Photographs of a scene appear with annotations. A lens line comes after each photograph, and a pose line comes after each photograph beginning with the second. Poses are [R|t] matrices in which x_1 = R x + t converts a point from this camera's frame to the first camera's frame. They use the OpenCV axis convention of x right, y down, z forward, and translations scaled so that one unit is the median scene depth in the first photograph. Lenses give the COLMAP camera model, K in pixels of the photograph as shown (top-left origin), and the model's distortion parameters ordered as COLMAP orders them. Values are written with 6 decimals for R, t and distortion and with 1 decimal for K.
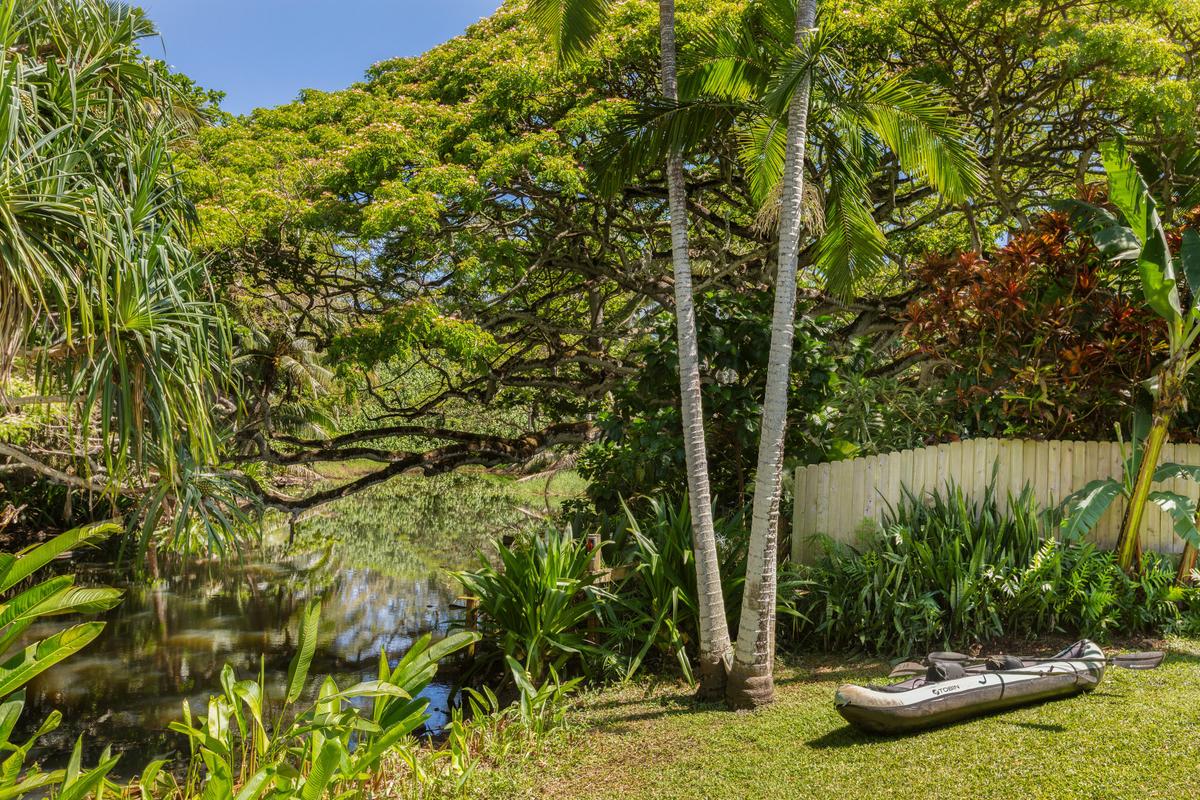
lens RADIAL K [[986.1, 0, 600.6], [0, 986.1, 404.6], [0, 0, 1]] dist [-0.027746, 0.010492]
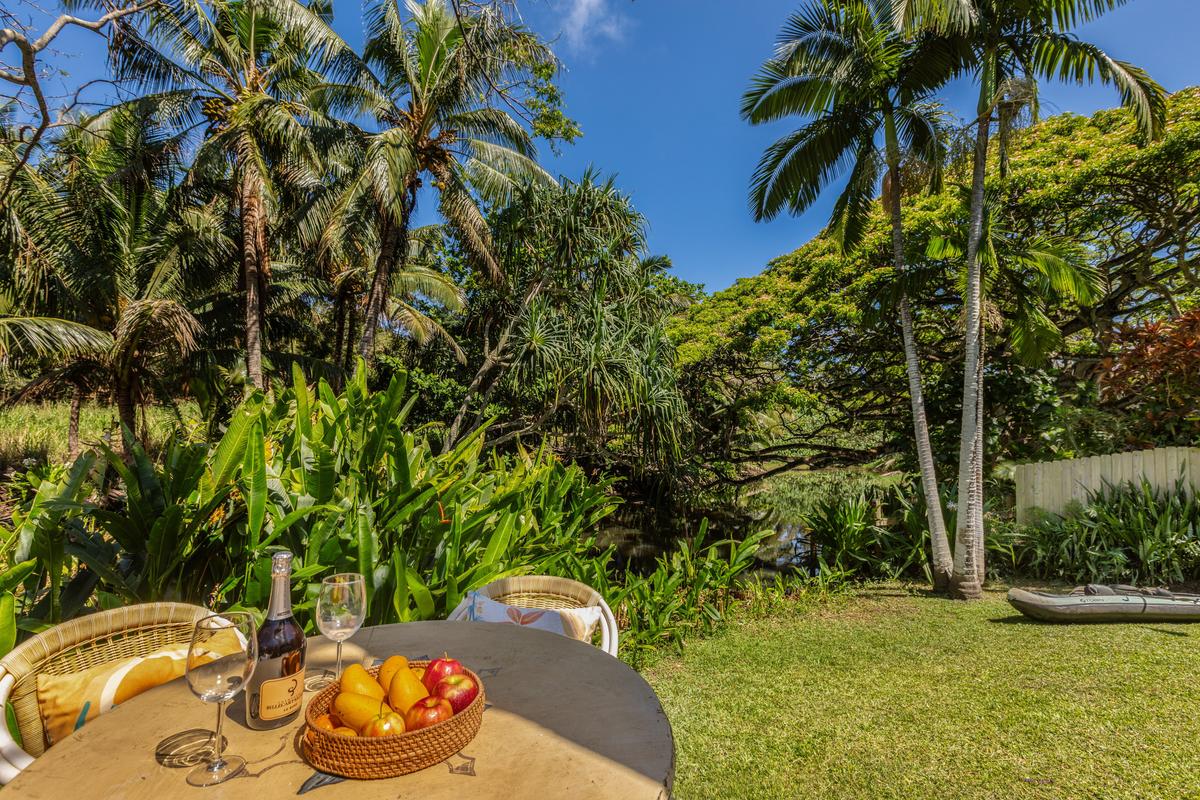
lens RADIAL K [[539.4, 0, 600.1], [0, 539.4, 399.6], [0, 0, 1]] dist [0.003855, 0.000097]
pose [[0.829574, -0.056311, -0.555551, 0.137462], [0.022115, 0.997435, -0.068078, 0.000223], [0.557959, 0.044190, 0.828691, -0.155469]]
